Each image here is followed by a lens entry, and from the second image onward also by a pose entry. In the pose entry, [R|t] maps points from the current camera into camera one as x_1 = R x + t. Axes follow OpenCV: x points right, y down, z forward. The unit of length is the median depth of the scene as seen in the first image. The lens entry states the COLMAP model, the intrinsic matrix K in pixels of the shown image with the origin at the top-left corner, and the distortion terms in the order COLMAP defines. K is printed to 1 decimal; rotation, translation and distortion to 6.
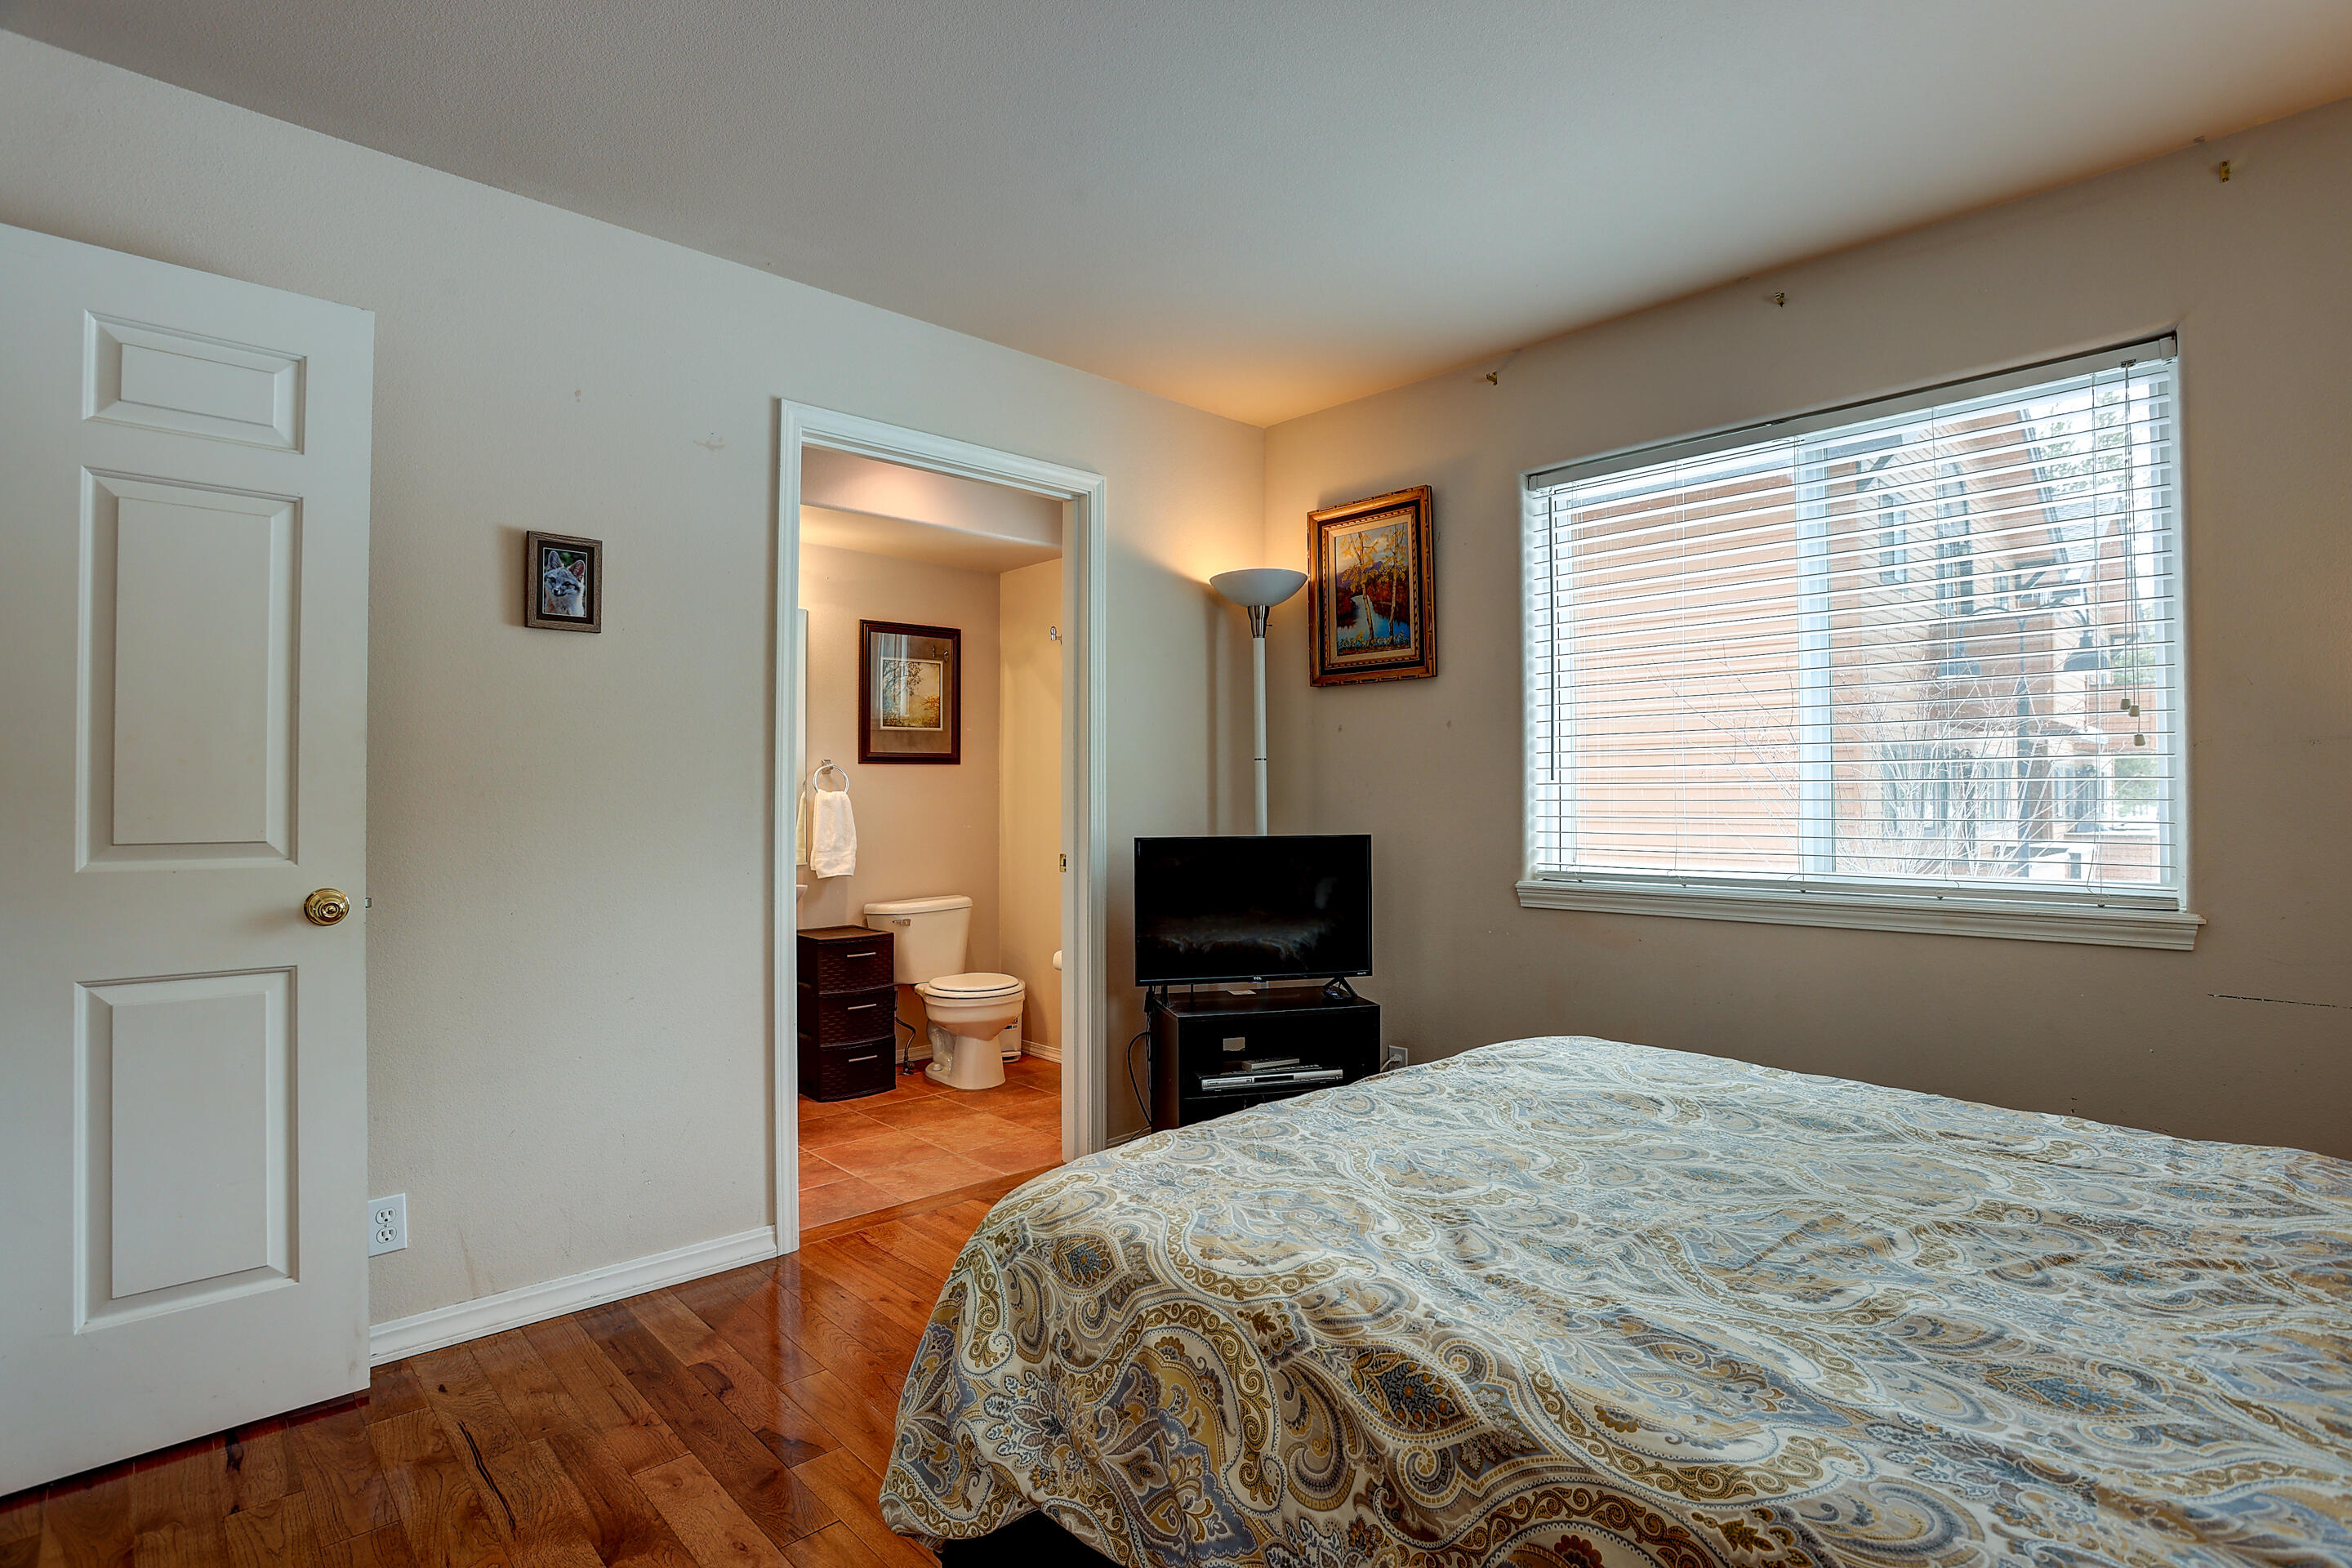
lens RADIAL K [[1121.7, 0, 1169.4], [0, 1121.7, 788.4], [0, 0, 1]] dist [-0.033006, 0.001006]
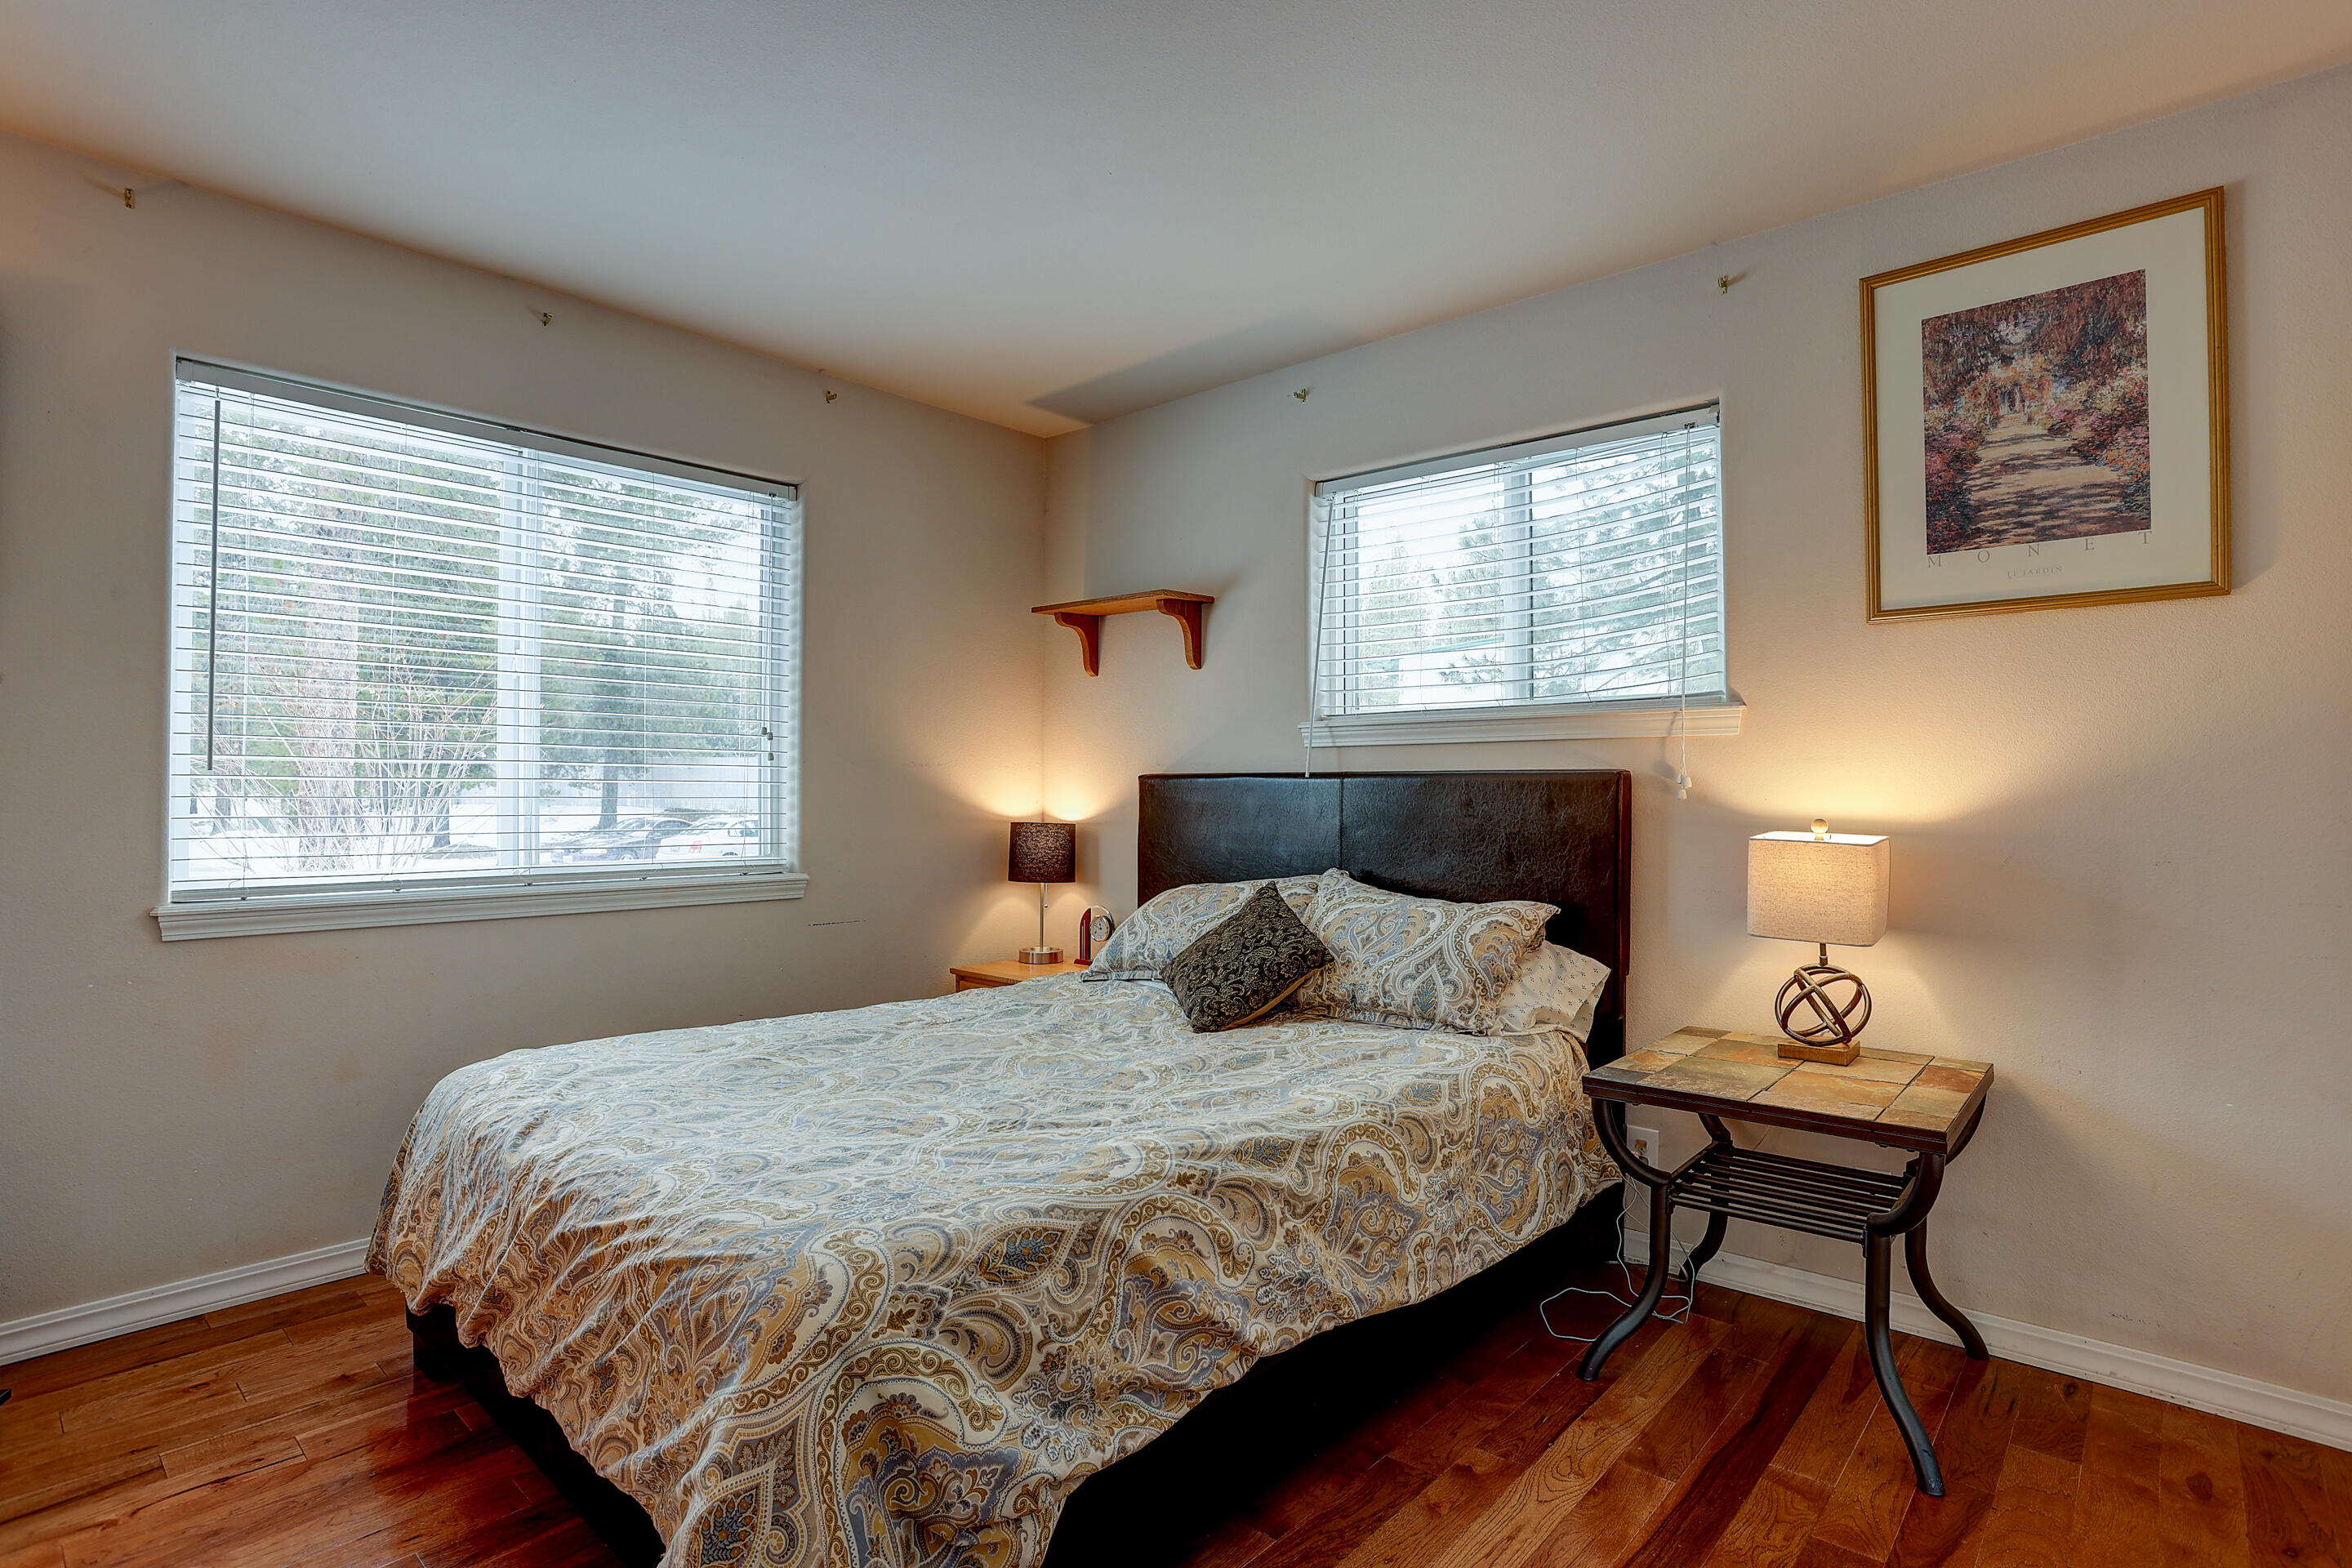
lens RADIAL K [[1156.3, 0, 1191.6], [0, 1156.3, 787.1], [0, 0, 1]] dist [-0.061359, 0.019141]
pose [[-0.075998, 0.012768, 0.997026, -1.104887], [-0.011002, 0.999846, -0.013643, 0.017650], [-0.997047, -0.012006, -0.075845, 0.923372]]
